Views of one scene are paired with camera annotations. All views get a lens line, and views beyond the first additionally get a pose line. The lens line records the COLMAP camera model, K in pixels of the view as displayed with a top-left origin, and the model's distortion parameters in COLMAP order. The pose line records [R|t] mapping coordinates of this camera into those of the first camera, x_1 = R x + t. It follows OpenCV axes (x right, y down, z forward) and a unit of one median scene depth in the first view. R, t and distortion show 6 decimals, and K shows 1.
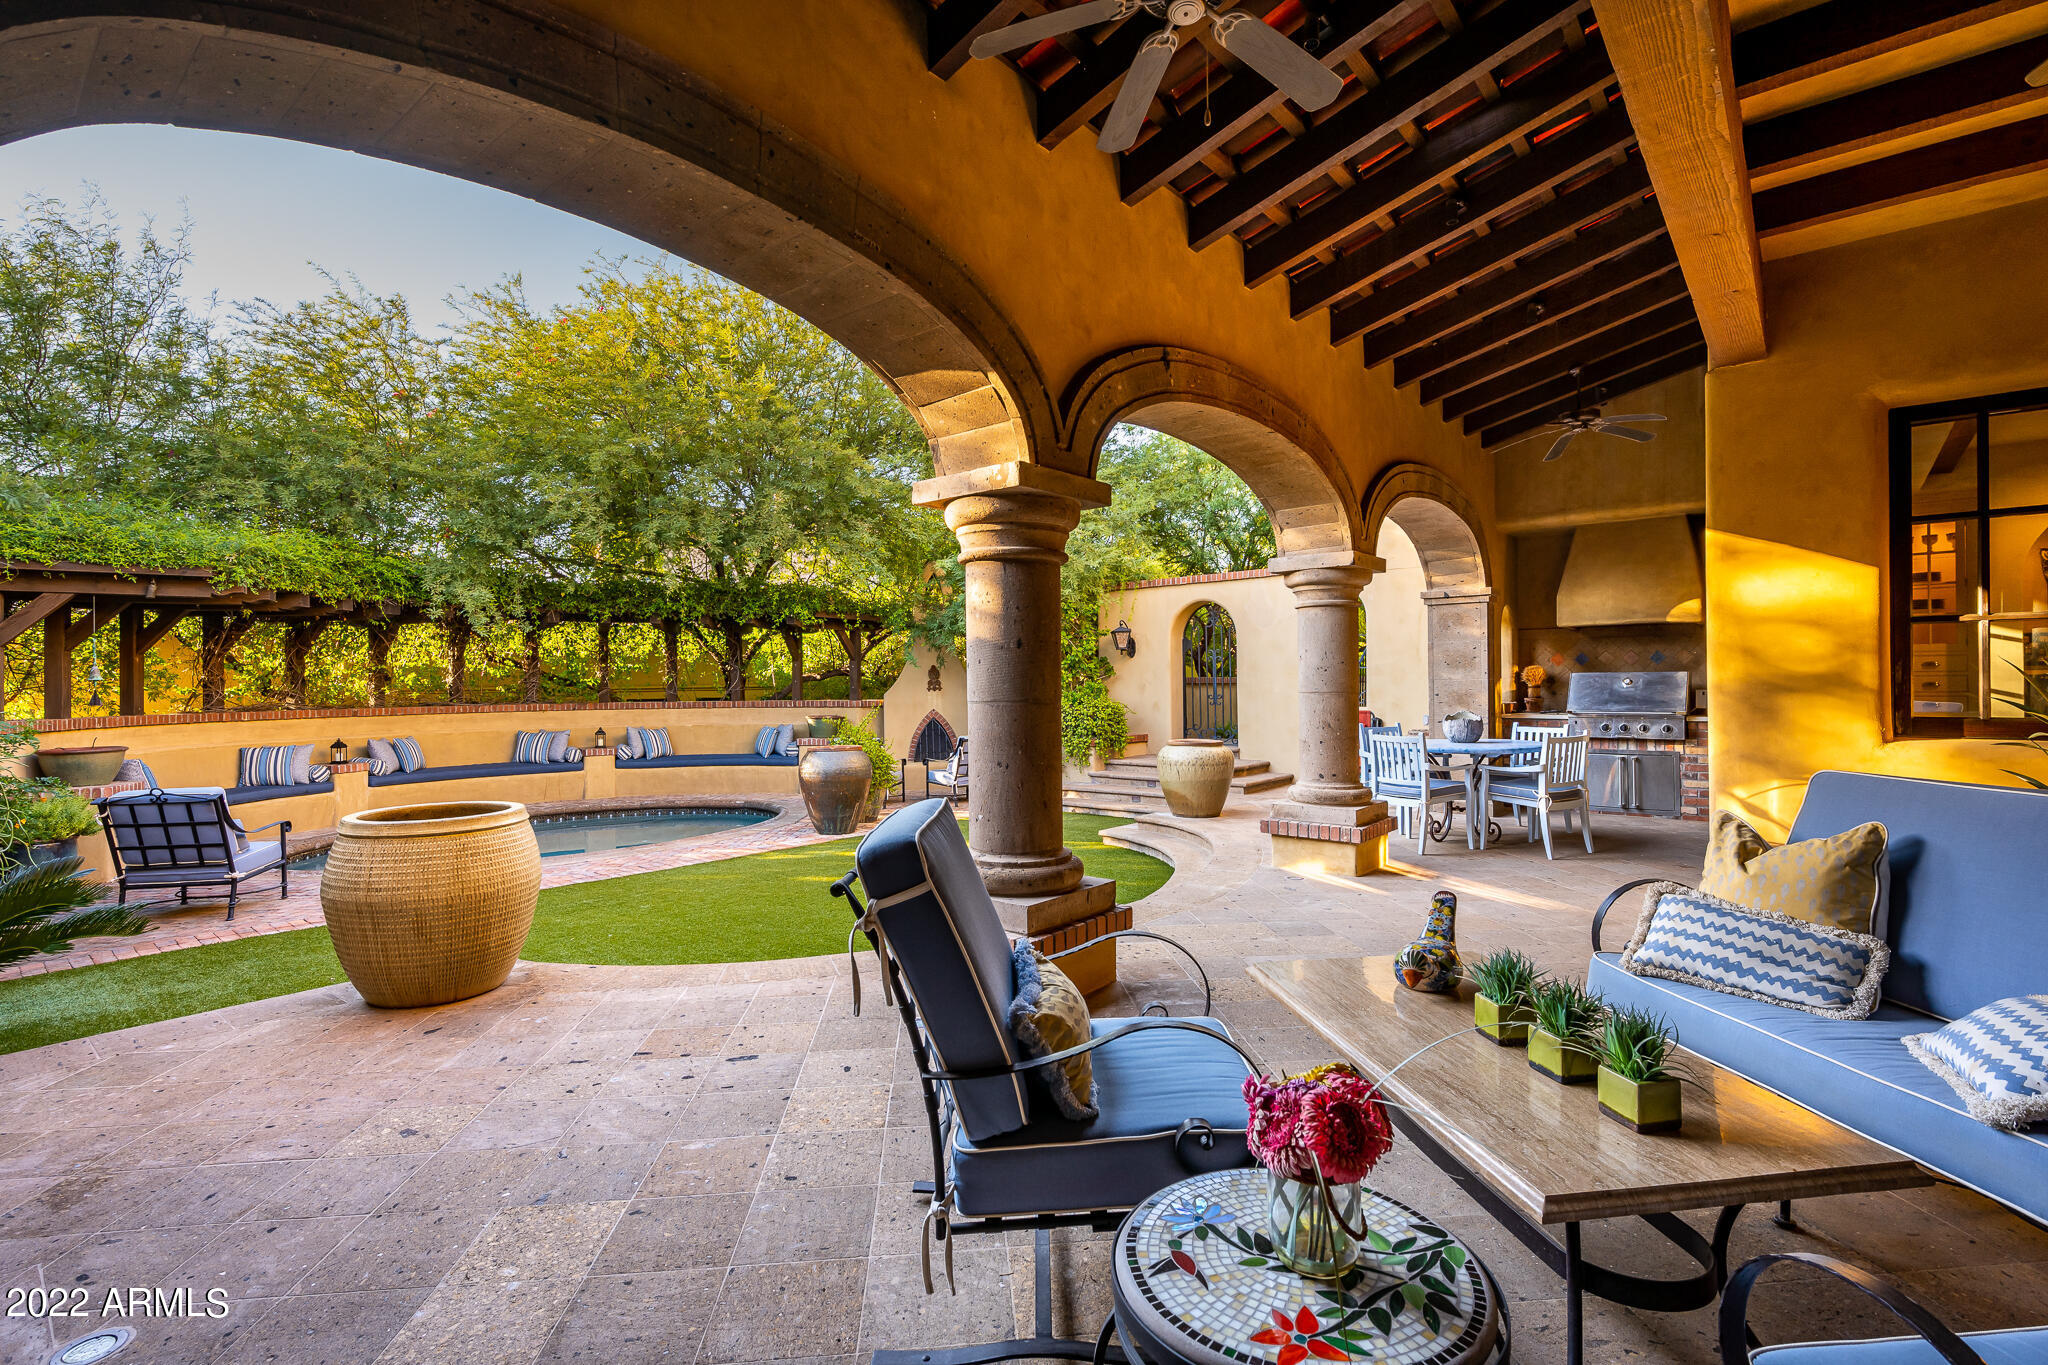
lens RADIAL K [[941.8, 0, 1024.0], [0, 941.8, 682.5], [0, 0, 1]] dist [-0.000465, -0.000063]
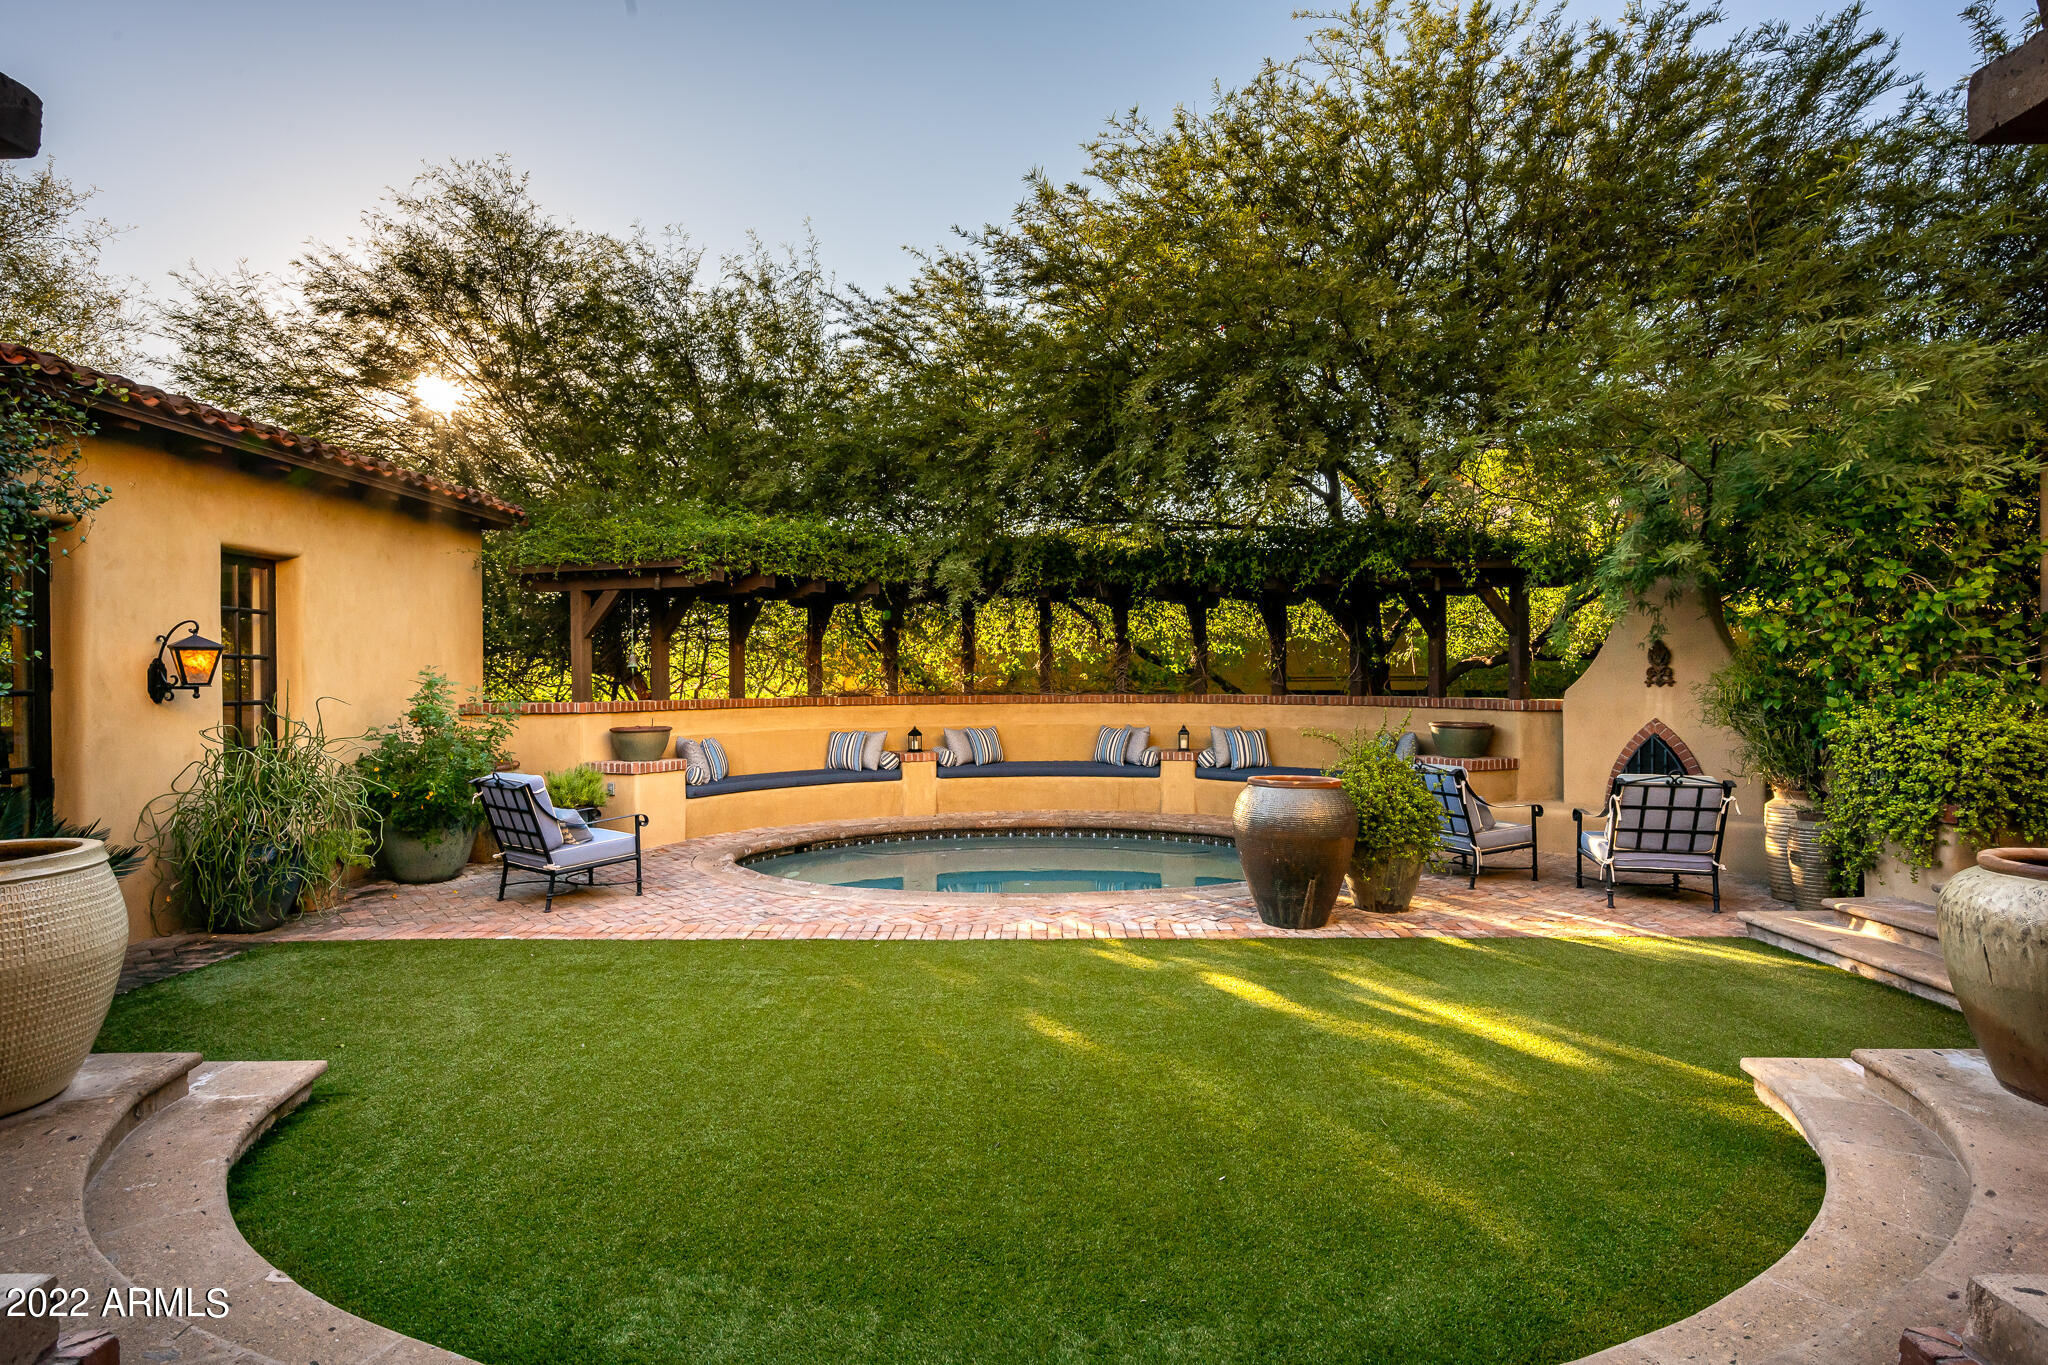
lens RADIAL K [[1029.2, 0, 1024.0], [0, 1029.2, 682.5], [0, 0, 1]] dist [0.000042, -0.000049]
pose [[0.639830, 0.012164, -0.768420, 0.162833], [-0.002713, 0.999904, 0.013569, -0.000973], [0.768511, -0.006597, 0.639802, 0.382735]]
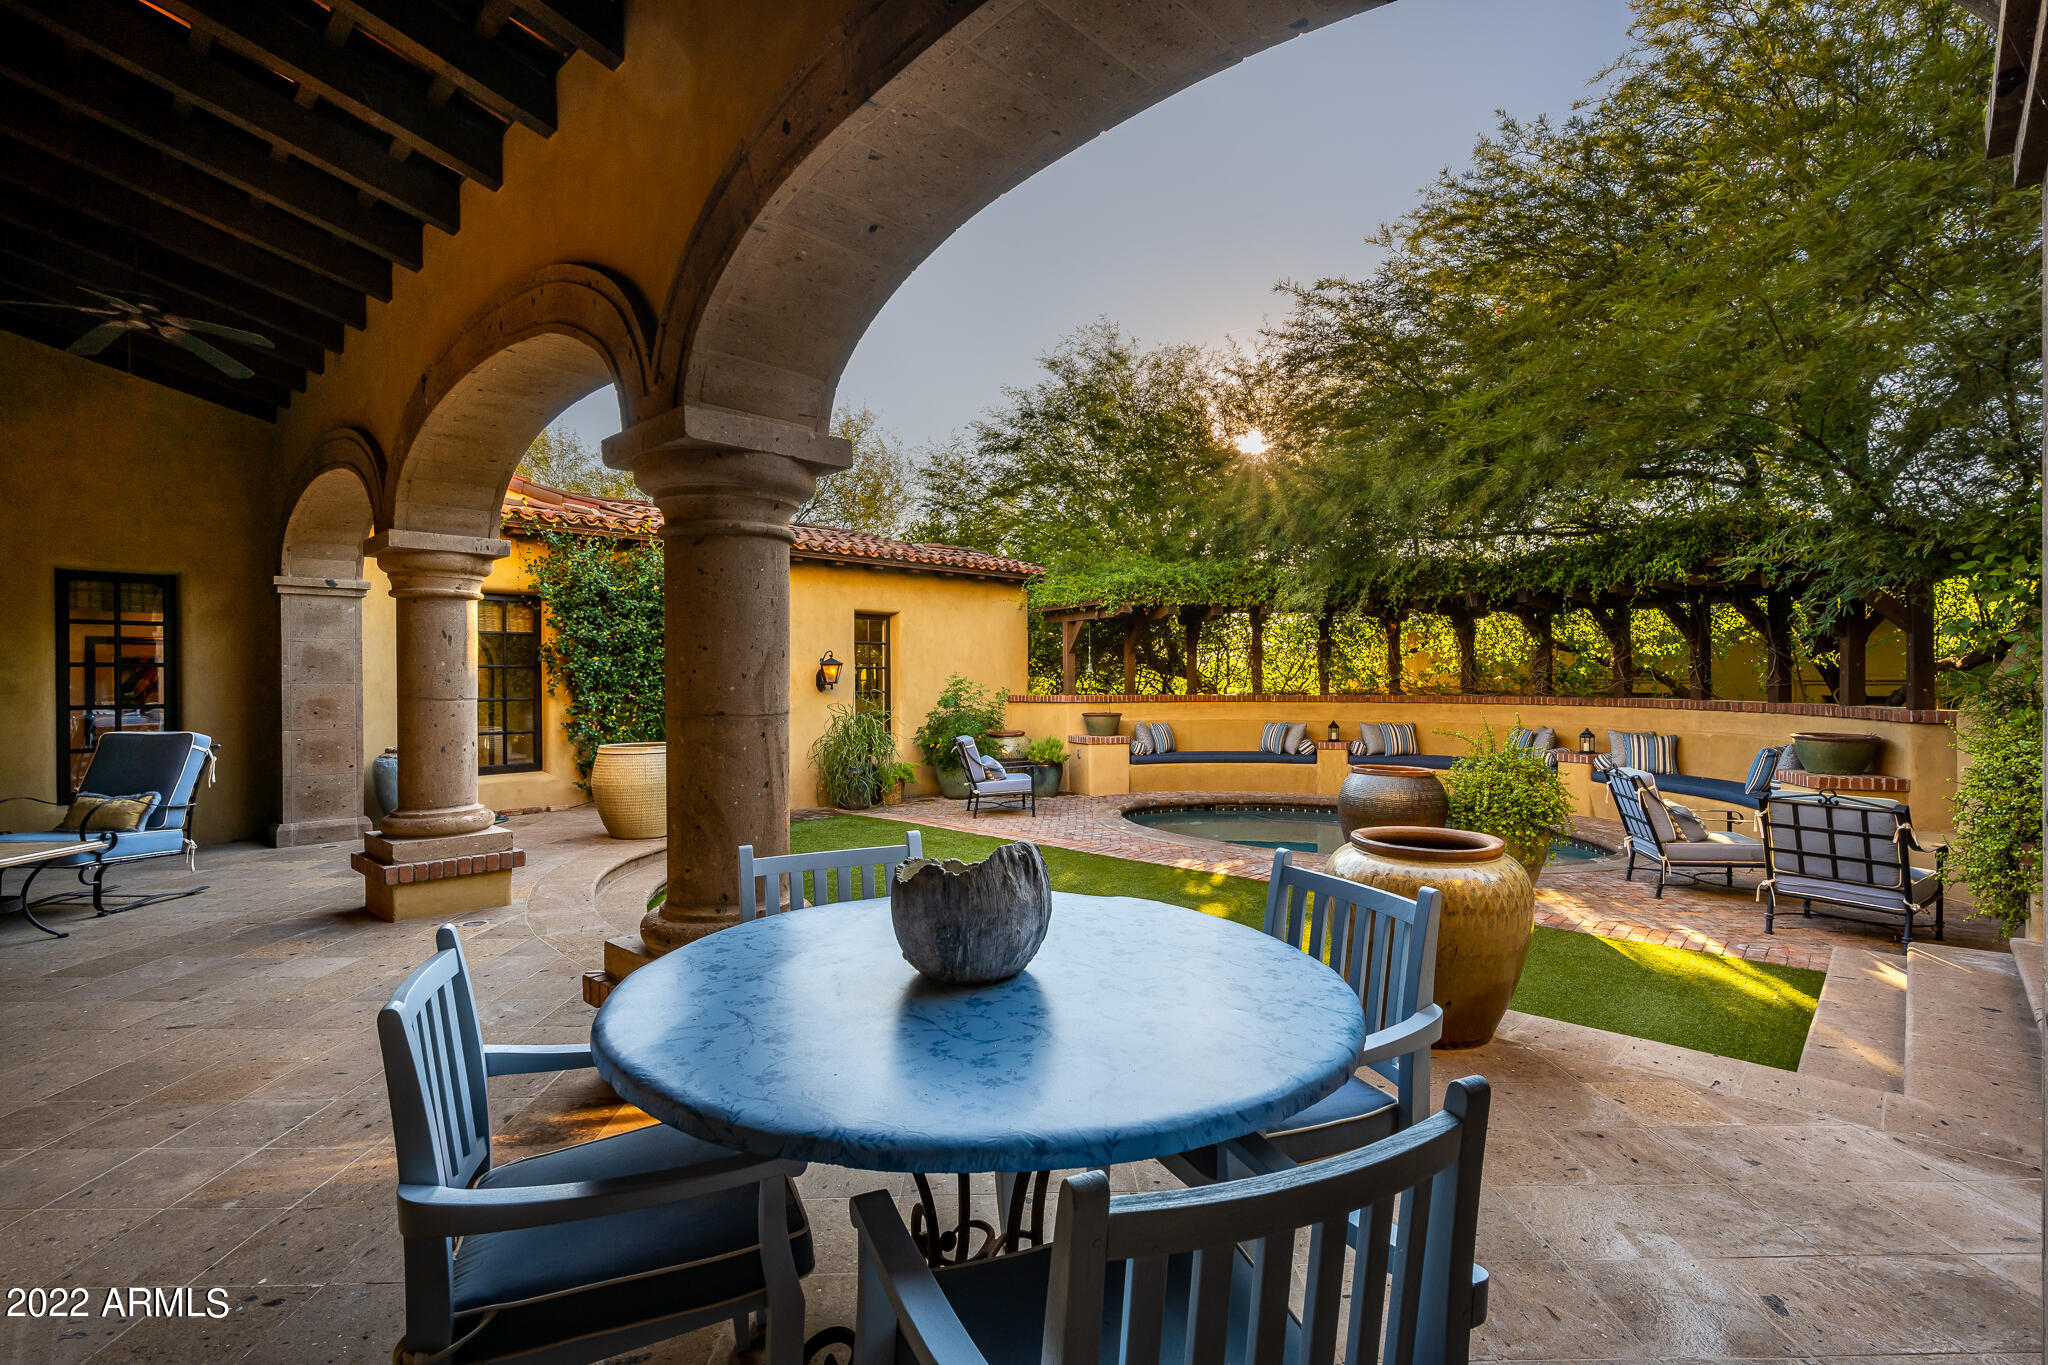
lens RADIAL K [[941.8, 0, 1024.0], [0, 941.8, 682.5], [0, 0, 1]] dist [-0.000465, -0.000063]
pose [[-0.059539, 0.016307, -0.998093, 0.449319], [0.002485, 0.999866, 0.016188, -0.007216], [0.998223, -0.001516, -0.059571, 0.653258]]
